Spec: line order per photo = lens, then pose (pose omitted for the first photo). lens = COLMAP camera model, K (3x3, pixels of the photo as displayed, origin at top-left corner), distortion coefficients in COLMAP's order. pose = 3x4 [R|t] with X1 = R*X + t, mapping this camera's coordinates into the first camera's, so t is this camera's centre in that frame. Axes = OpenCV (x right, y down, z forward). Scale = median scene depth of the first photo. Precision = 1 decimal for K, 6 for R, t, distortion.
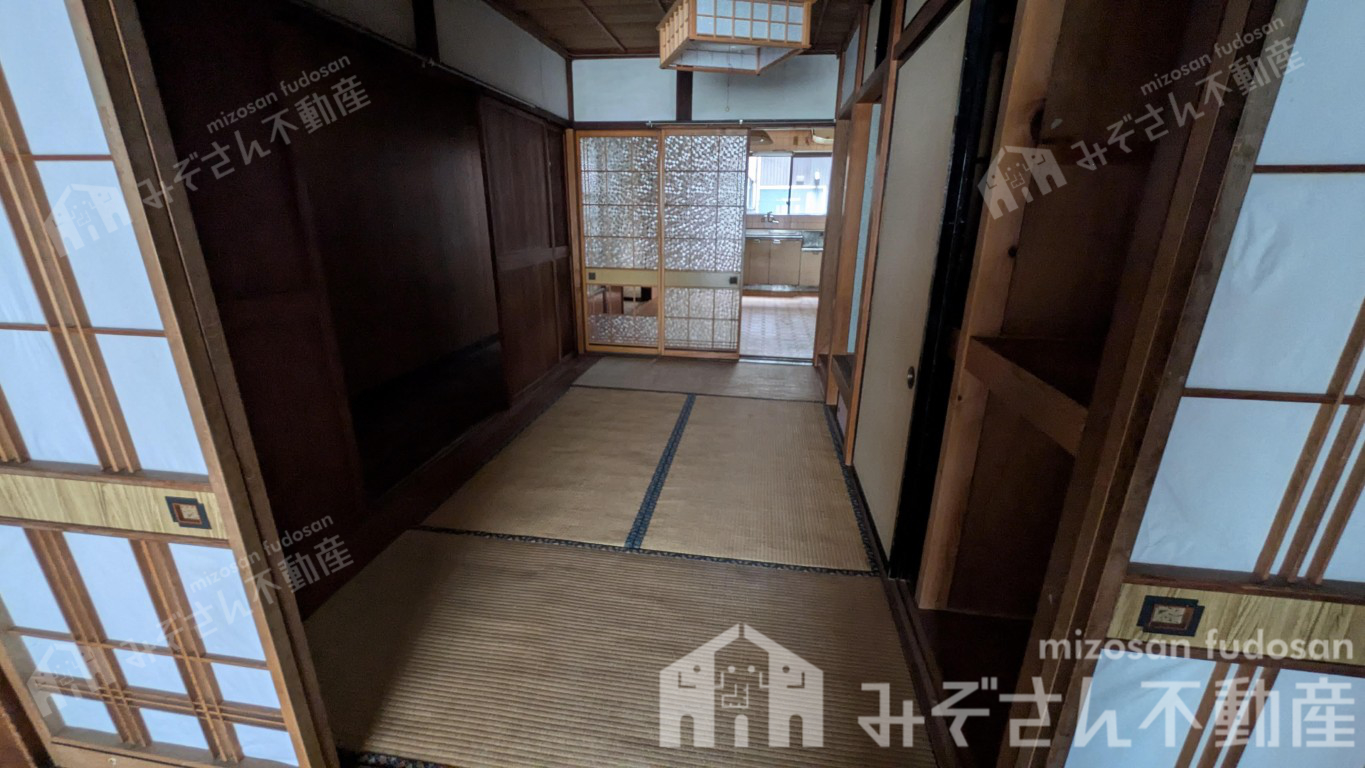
lens RADIAL K [[530.4, 0, 682.3], [0, 530.4, 384.4], [0, 0, 1]] dist [0.003106, 0.000199]
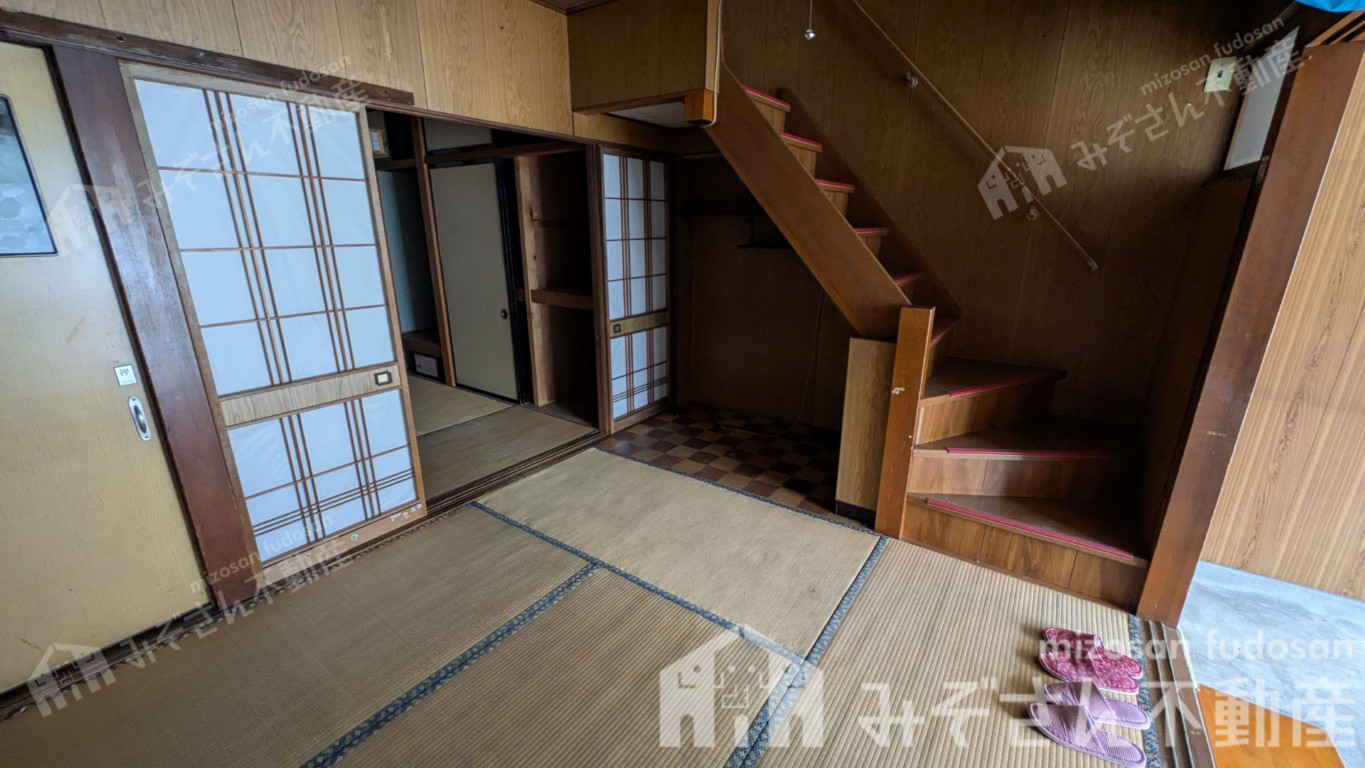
lens RADIAL K [[530.4, 0, 684.0], [0, 530.4, 380.9], [0, 0, 1]] dist [0.003106, 0.000199]
pose [[0.451889, -0.260365, 0.853233, -2.469786], [0.275224, 0.950492, 0.144280, 0.284428], [-0.848556, 0.169631, 0.501176, -1.506244]]
